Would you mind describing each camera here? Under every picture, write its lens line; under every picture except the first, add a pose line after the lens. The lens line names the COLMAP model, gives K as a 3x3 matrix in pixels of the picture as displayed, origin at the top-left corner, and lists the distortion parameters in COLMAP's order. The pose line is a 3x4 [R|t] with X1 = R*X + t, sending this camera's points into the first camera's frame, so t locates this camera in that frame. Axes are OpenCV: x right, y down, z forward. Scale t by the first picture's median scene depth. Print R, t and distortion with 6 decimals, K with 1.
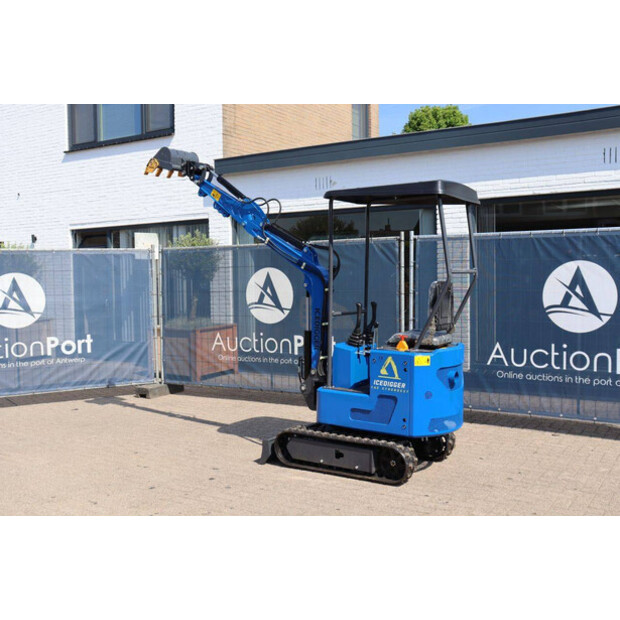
lens RADIAL K [[673.1, 0, 310.0], [0, 673.1, 310.0], [0, 0, 1]] dist [-0.069007, 0.015153]
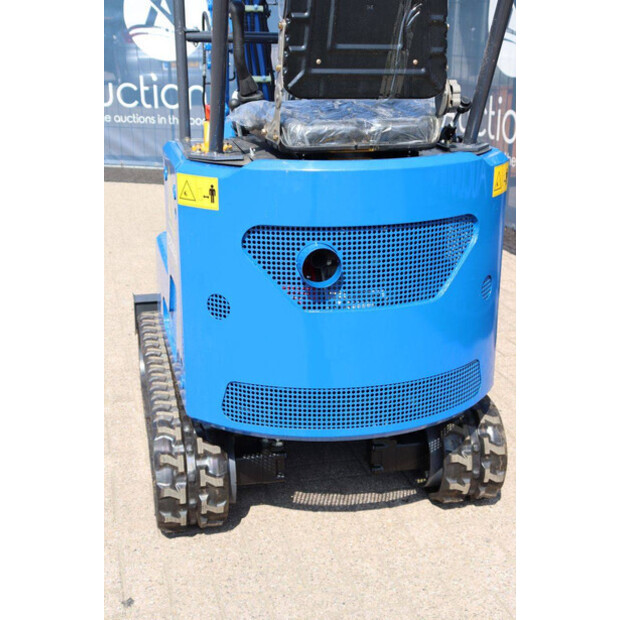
lens RADIAL K [[934.0, 0, 310.0], [0, 934.0, 310.0], [0, 0, 1]] dist [0.080856, 0.142829]
pose [[0.722503, 0.222697, -0.654519, 0.286596], [-0.050683, 0.961215, 0.271102, 0.005773], [0.689508, -0.162699, 0.705768, 0.424944]]
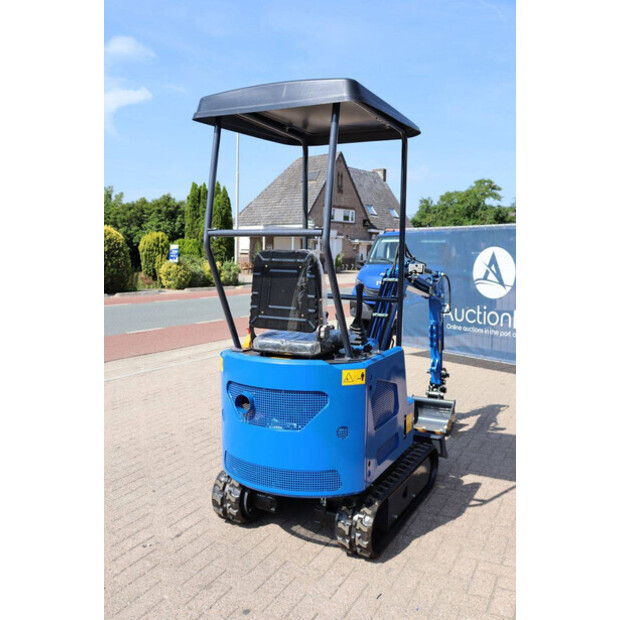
lens RADIAL K [[582.8, 0, 310.0], [0, 582.8, 310.0], [0, 0, 1]] dist [-0.078042, 0.006254]
pose [[0.112467, 0.106273, -0.987956, 0.449134], [-0.067661, 0.992776, 0.099089, -0.026456], [0.991349, 0.055702, 0.118845, 0.592889]]
